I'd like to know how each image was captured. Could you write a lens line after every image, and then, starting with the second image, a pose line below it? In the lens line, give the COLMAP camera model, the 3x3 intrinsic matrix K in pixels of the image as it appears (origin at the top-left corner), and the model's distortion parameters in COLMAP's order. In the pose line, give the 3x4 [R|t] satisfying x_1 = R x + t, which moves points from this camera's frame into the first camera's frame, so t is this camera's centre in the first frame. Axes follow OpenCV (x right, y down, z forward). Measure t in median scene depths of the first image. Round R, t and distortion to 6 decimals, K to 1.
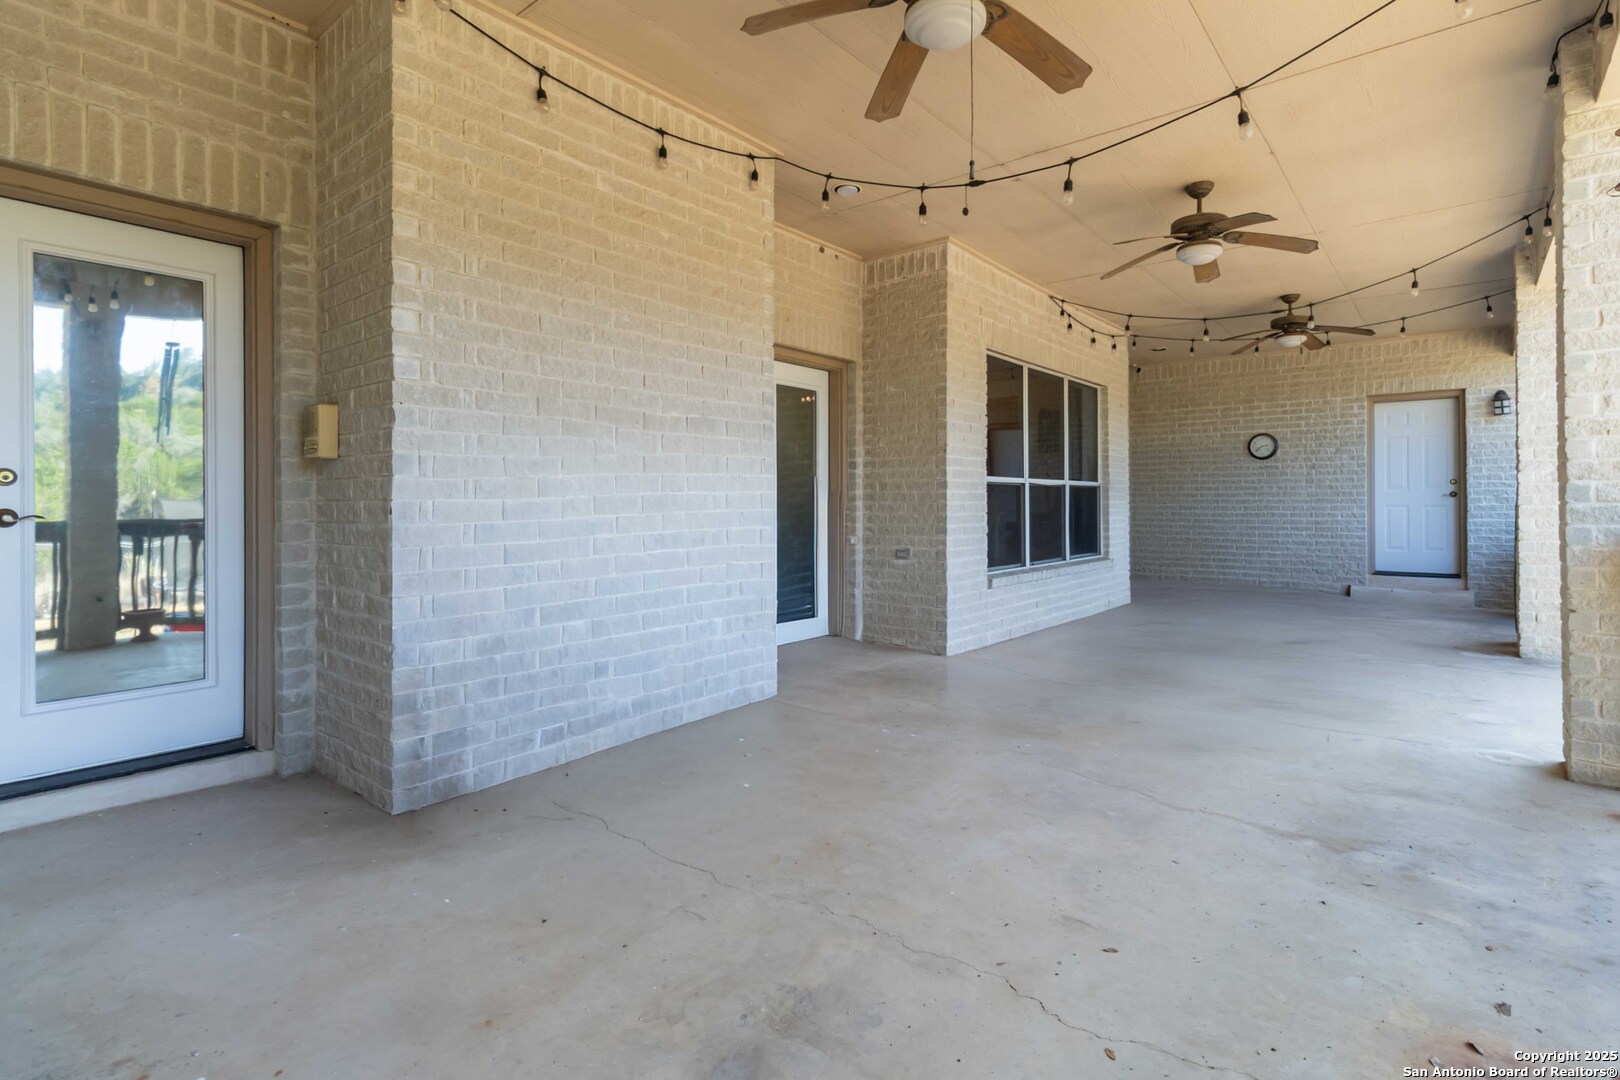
lens RADIAL K [[773.9, 0, 819.8], [0, 773.9, 514.1], [0, 0, 1]] dist [-0.000459, 0.000572]
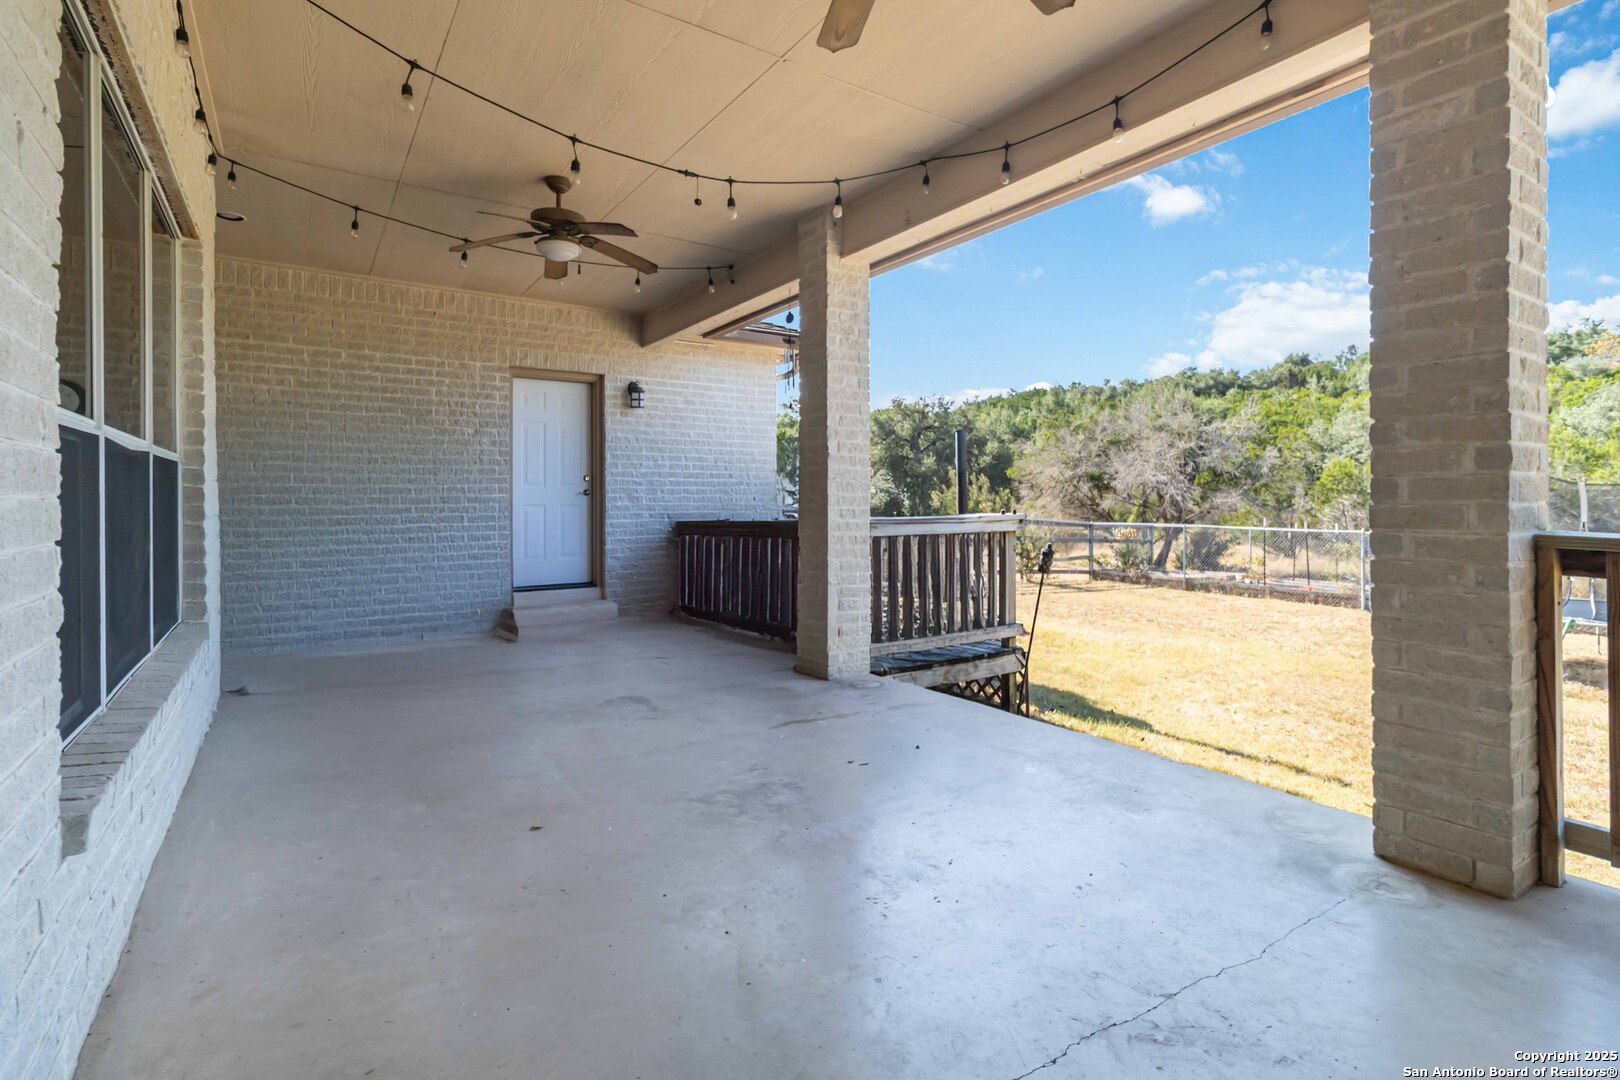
lens RADIAL K [[779.4, 0, 816.2], [0, 779.4, 496.7], [0, 0, 1]] dist [0.002060, 0.000237]
pose [[0.284733, 0.007569, 0.958577, 0.037930], [0.012168, 0.999860, -0.011509, -0.007045], [-0.958530, 0.014941, 0.284601, 0.492368]]
